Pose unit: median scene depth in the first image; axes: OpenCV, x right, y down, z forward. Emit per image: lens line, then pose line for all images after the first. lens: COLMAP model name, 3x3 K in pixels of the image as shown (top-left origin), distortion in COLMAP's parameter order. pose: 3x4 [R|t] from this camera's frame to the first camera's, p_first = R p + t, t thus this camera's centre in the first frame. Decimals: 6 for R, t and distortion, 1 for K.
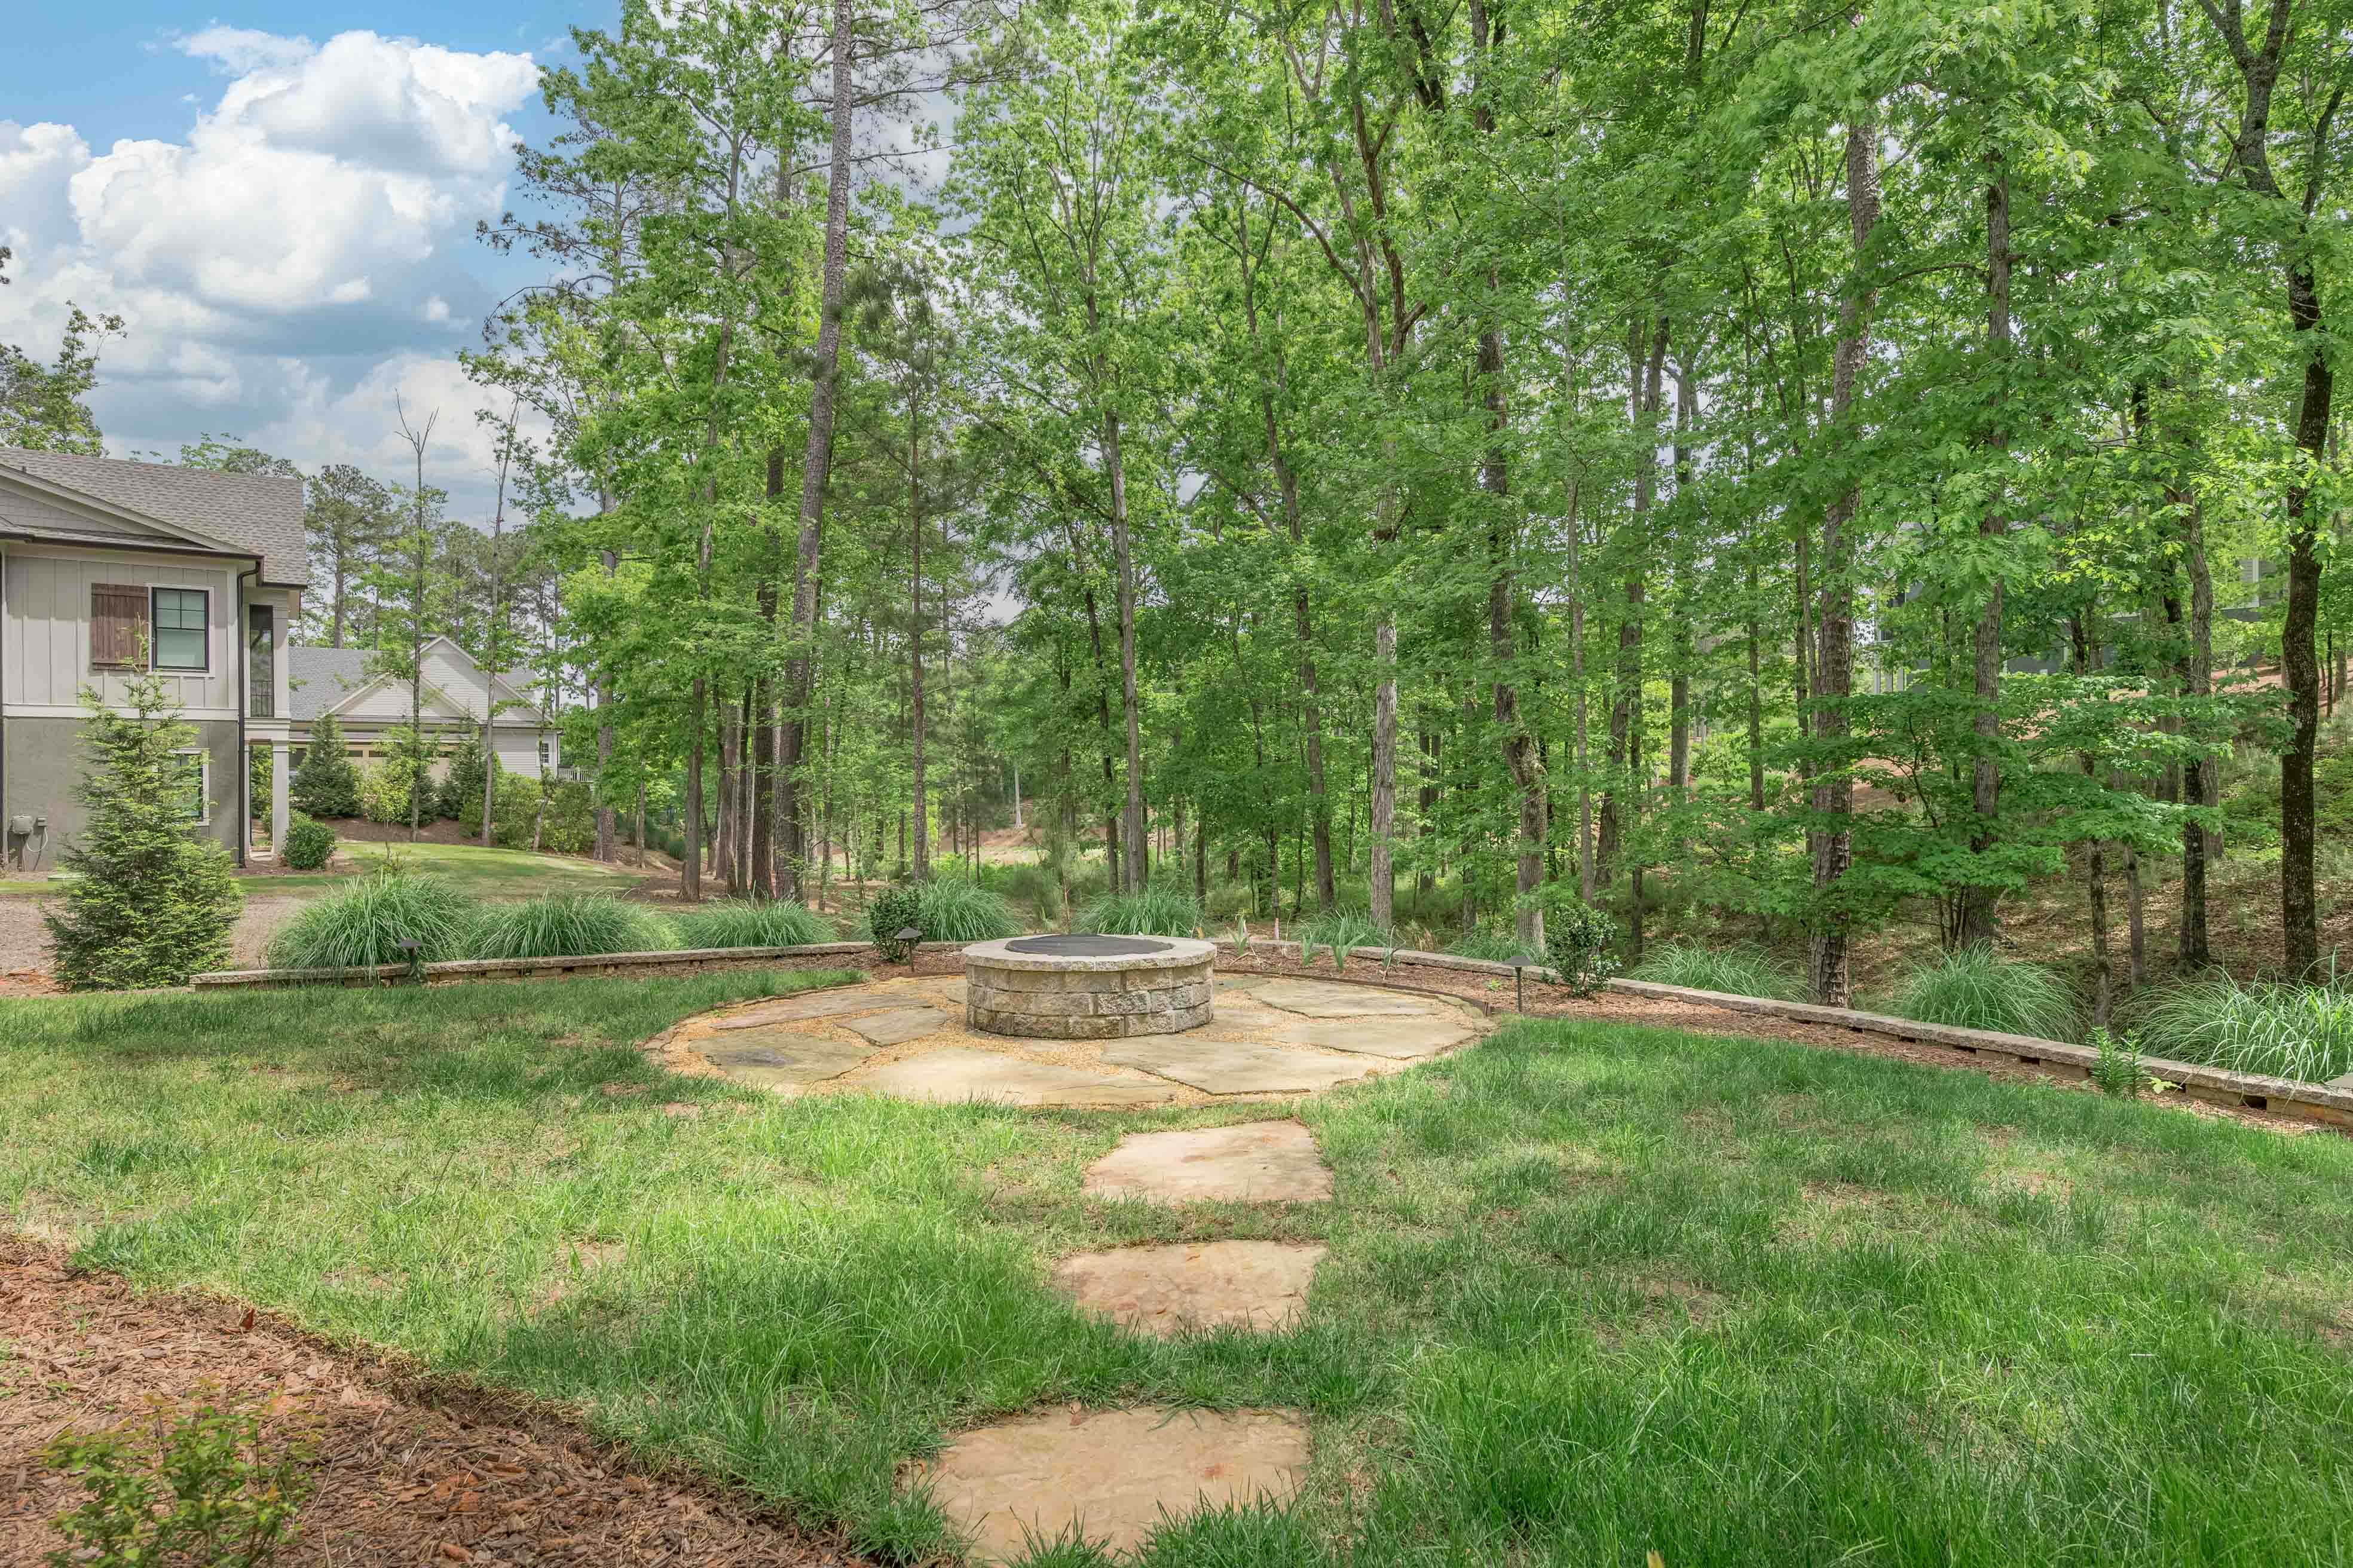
lens RADIAL K [[1274.5, 0, 1173.9], [0, 1274.5, 789.0], [0, 0, 1]] dist [0.007552, 0.001657]
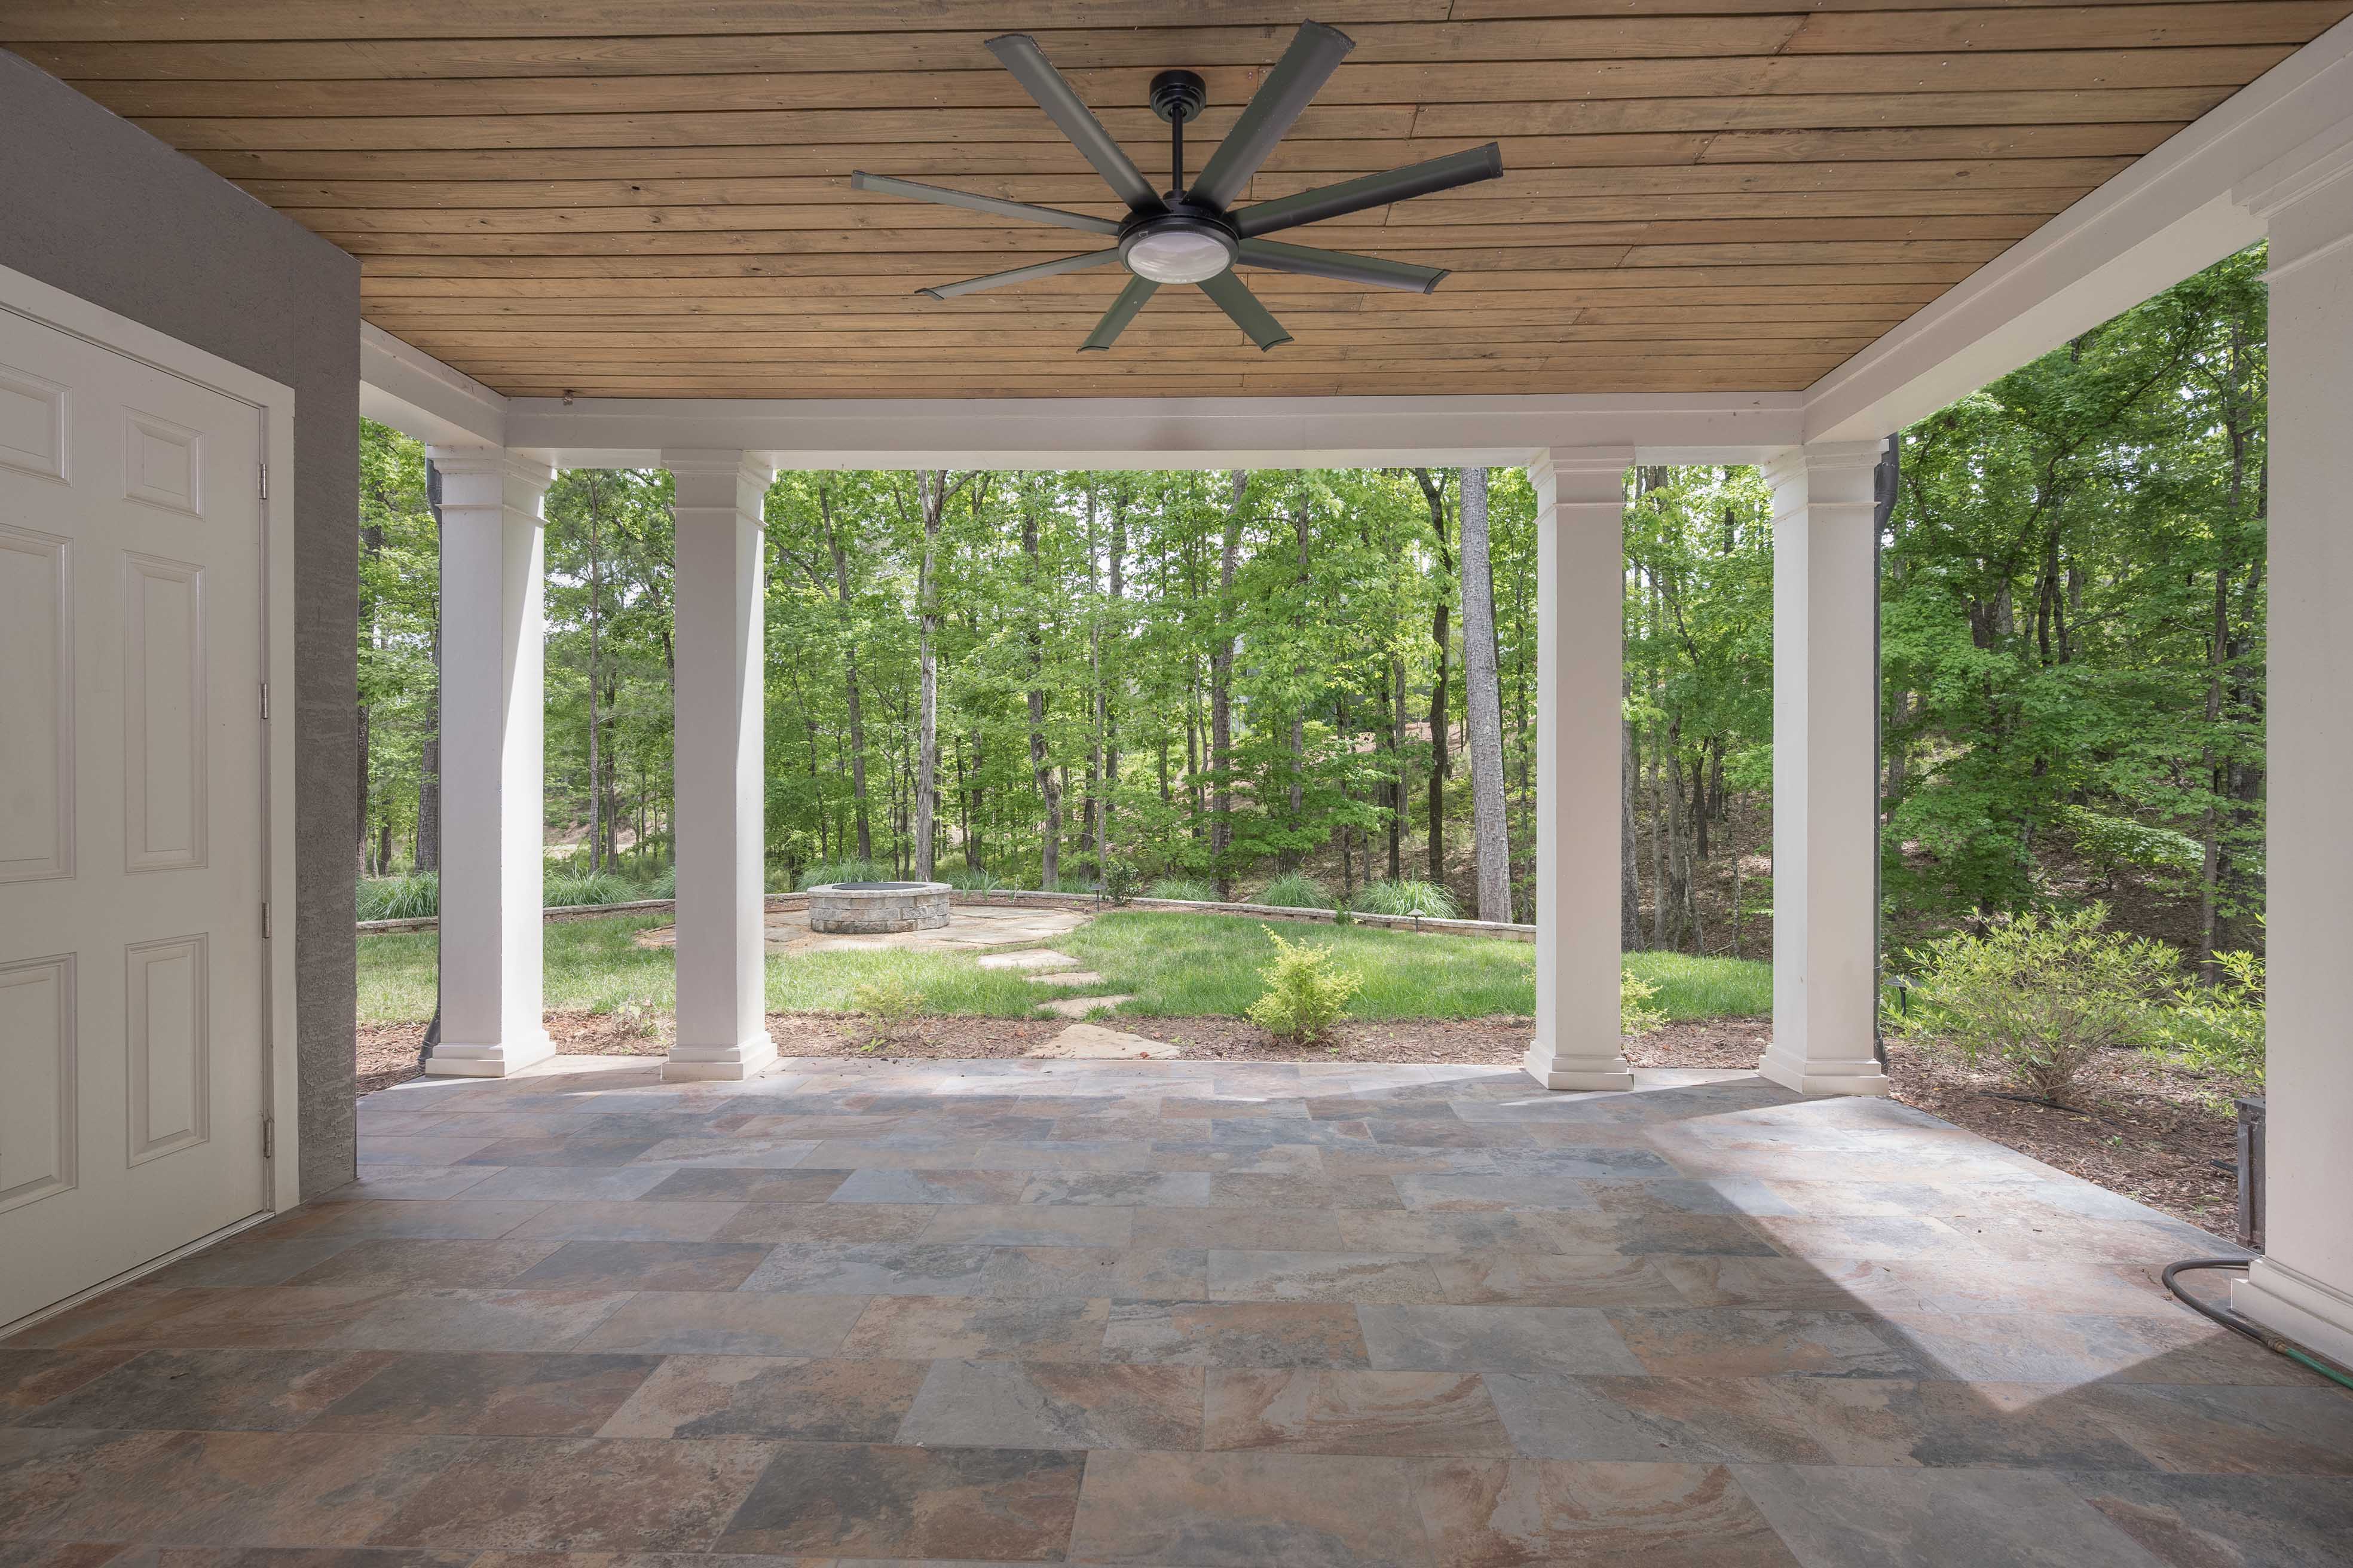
lens RADIAL K [[1069.3, 0, 1180.5], [0, 1069.3, 791.8], [0, 0, 1]] dist [0.001180, 0.000113]
pose [[0.895267, 0.004623, 0.445505, -0.227674], [-0.004745, 0.999988, -0.000841, -0.007584], [-0.445504, -0.001361, 0.895279, -0.348432]]
